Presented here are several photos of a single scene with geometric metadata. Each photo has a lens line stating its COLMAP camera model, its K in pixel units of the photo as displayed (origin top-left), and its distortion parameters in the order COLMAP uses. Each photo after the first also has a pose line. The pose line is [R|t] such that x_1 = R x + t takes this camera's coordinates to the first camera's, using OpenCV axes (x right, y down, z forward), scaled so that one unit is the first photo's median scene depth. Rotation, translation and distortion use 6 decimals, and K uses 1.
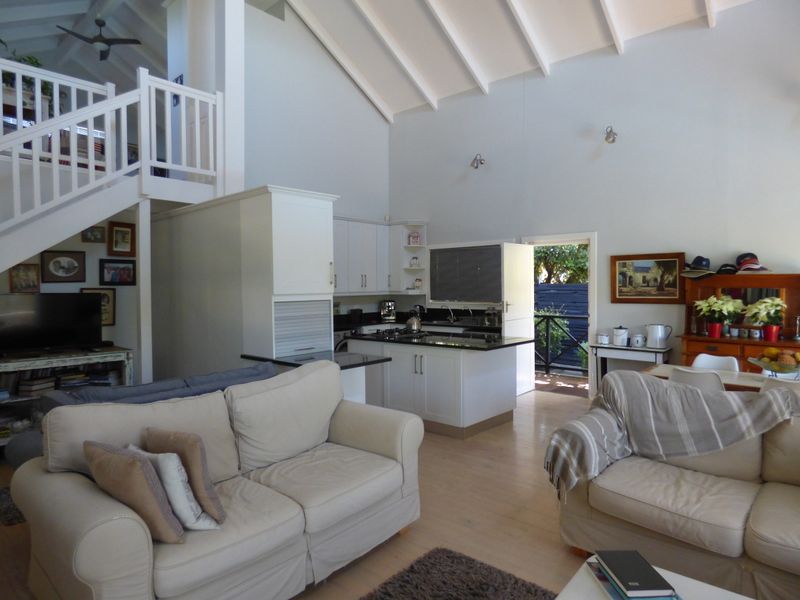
lens RADIAL K [[490.6, 0, 400.0], [0, 490.6, 300.0], [0, 0, 1]] dist [-0.006978, -0.001692]
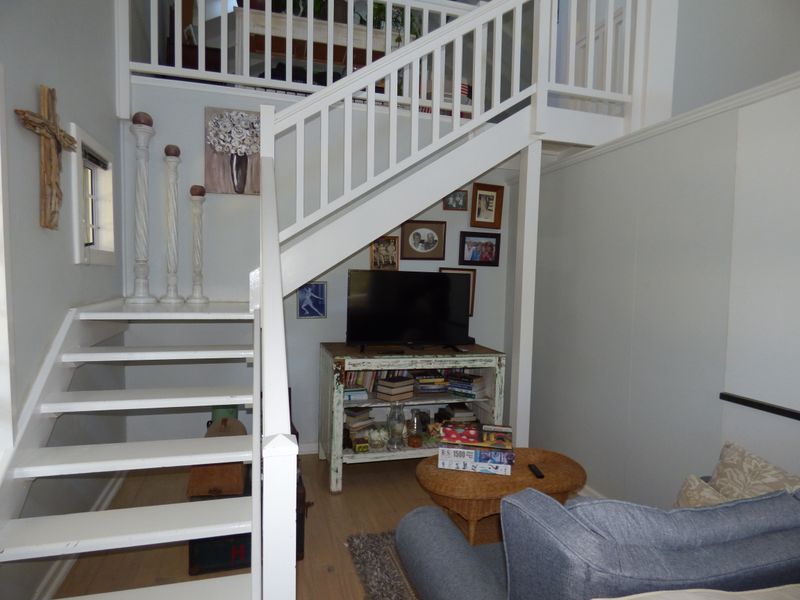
lens RADIAL K [[490.6, 0, 400.0], [0, 490.6, 300.0], [0, 0, 1]] dist [-0.006978, -0.001692]
pose [[0.850351, 0.056172, -0.523209, -0.287444], [-0.047012, 0.998420, 0.030785, 0.007012], [0.524111, -0.001581, 0.851648, 0.285332]]
